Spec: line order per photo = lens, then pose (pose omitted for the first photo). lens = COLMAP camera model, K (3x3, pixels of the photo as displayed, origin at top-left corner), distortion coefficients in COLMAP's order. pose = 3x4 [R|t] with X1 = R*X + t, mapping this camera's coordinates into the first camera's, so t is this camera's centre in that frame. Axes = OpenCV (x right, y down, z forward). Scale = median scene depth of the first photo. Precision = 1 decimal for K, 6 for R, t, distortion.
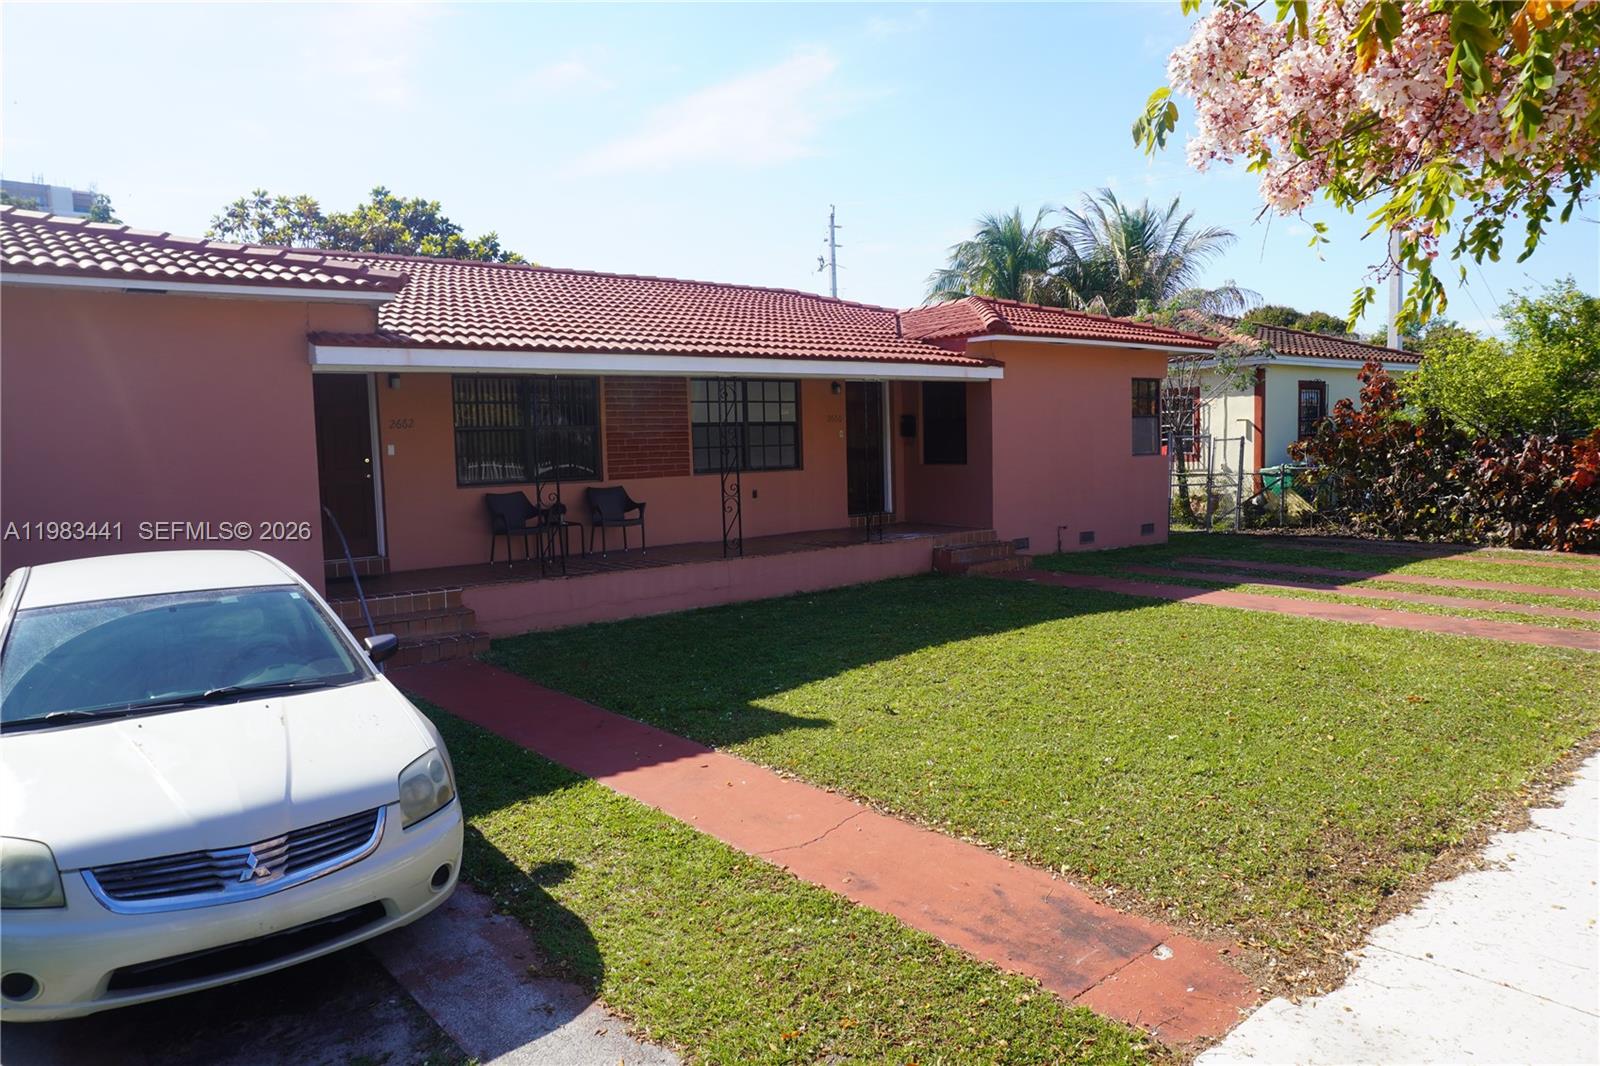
lens RADIAL K [[1070.4, 0, 802.4], [0, 1070.4, 535.8], [0, 0, 1]] dist [-0.043376, 0.034783]
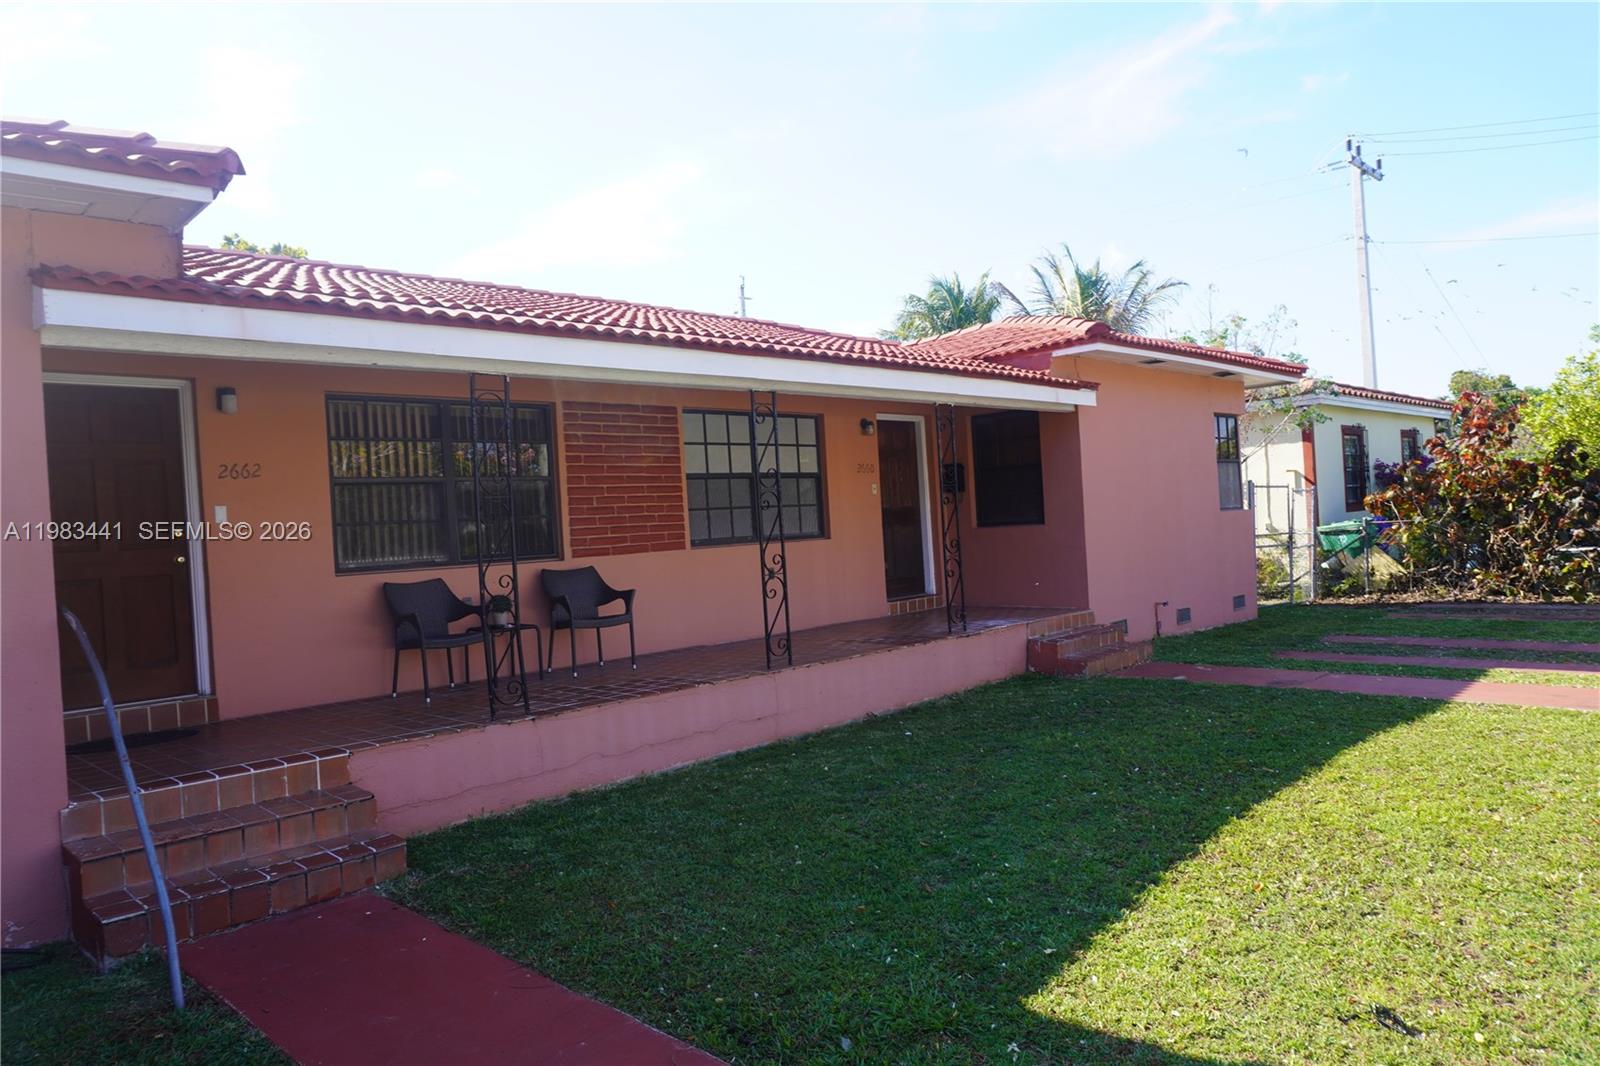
lens RADIAL K [[1070.4, 0, 802.4], [0, 1070.4, 535.8], [0, 0, 1]] dist [-0.043376, 0.034783]
pose [[0.993564, -0.033920, 0.108074, -0.104762], [0.043132, 0.995525, -0.084076, -0.003889], [-0.104738, 0.088196, 0.990581, 0.311378]]
